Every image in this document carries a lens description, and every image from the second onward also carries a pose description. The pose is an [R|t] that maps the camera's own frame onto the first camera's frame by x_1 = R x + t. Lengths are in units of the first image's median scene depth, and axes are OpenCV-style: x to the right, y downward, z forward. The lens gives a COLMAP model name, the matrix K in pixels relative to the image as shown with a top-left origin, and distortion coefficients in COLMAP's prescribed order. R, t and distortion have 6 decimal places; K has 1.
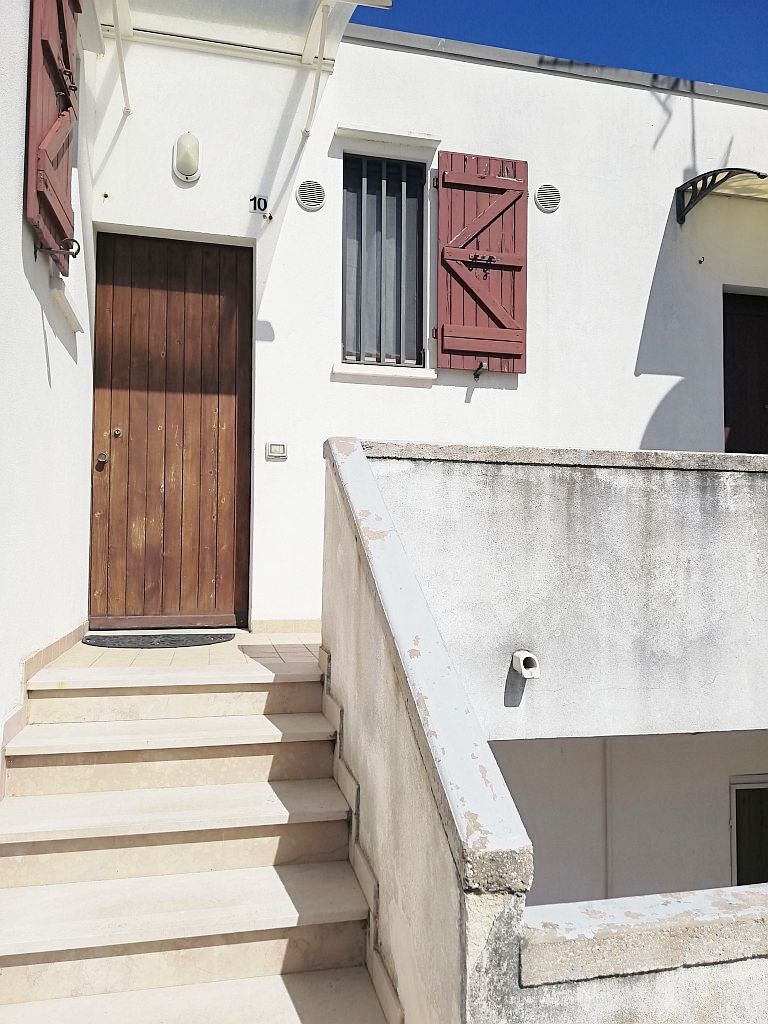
lens RADIAL K [[767.0, 0, 379.4], [0, 767.0, 511.3], [0, 0, 1]] dist [0.052394, -0.066875]
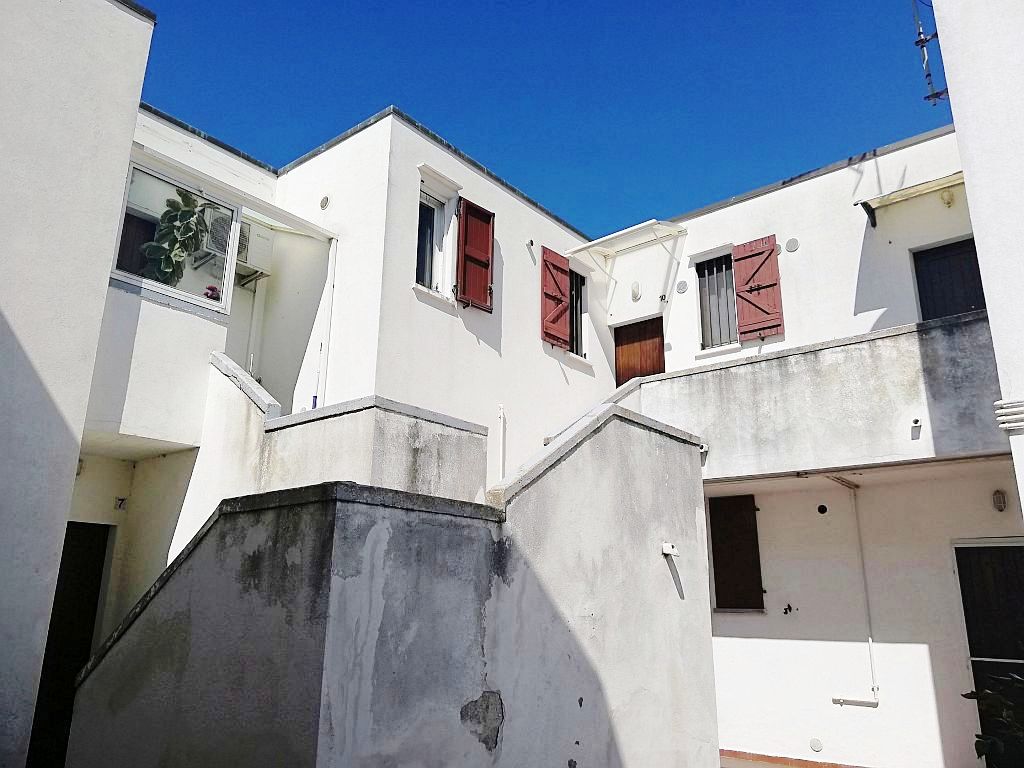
lens RADIAL K [[767.0, 0, 514.0], [0, 767.0, 385.0], [0, 0, 1]] dist [0.052394, -0.066875]
pose [[0.606726, -0.222948, -0.763005, 1.322215], [0.035171, 0.966452, -0.254428, 0.456700], [0.794132, 0.127532, 0.594213, -0.755751]]
